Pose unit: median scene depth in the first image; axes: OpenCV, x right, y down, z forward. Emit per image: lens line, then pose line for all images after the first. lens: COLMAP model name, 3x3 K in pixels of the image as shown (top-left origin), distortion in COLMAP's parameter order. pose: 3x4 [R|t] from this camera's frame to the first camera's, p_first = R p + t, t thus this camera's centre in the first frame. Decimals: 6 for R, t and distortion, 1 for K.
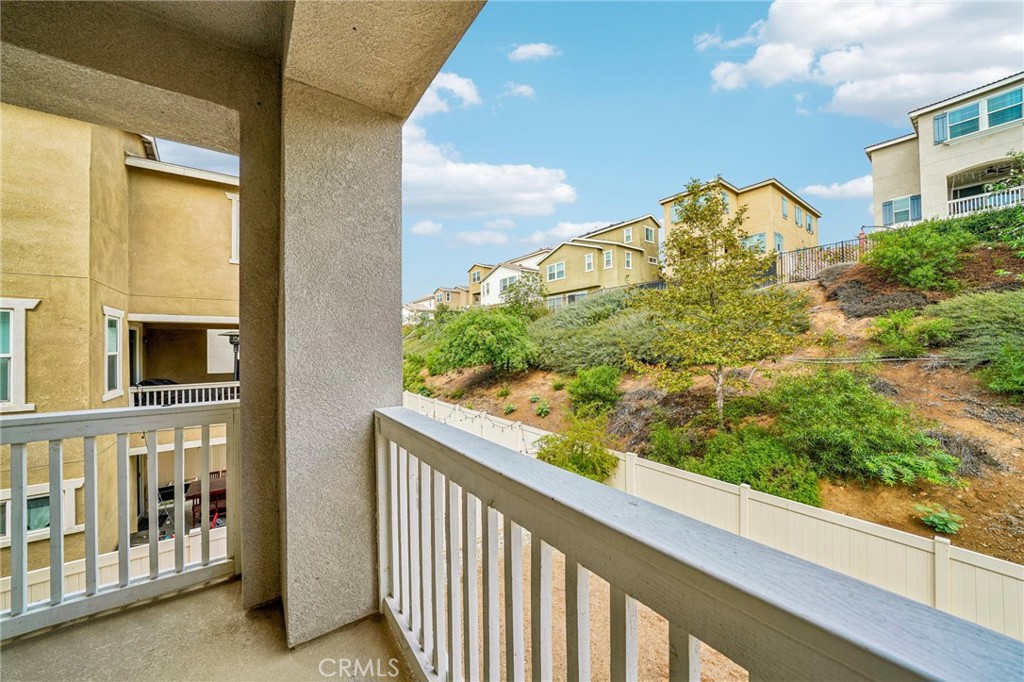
lens RADIAL K [[365.2, 0, 510.6], [0, 365.2, 334.1], [0, 0, 1]] dist [-0.022187, 0.000386]
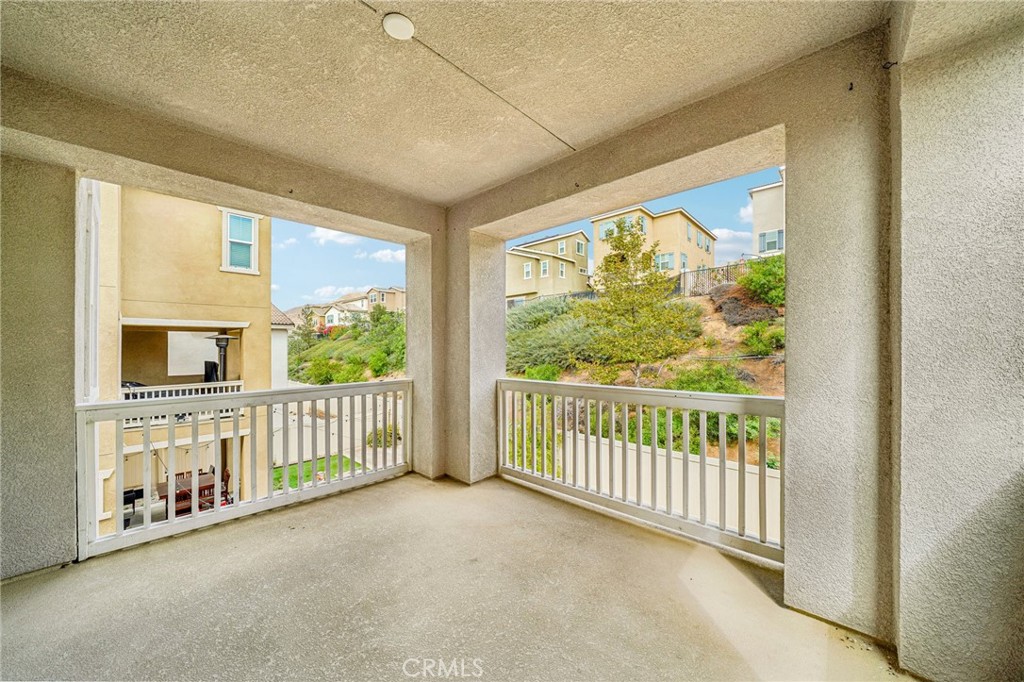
lens RADIAL K [[365.2, 0, 513.7], [0, 365.2, 346.3], [0, 0, 1]] dist [-0.022187, 0.000386]
pose [[0.980044, -0.001013, 0.198779, -0.102092], [-0.004973, 0.999549, 0.029613, -0.006962], [-0.198719, -0.030010, 0.979597, -0.162375]]
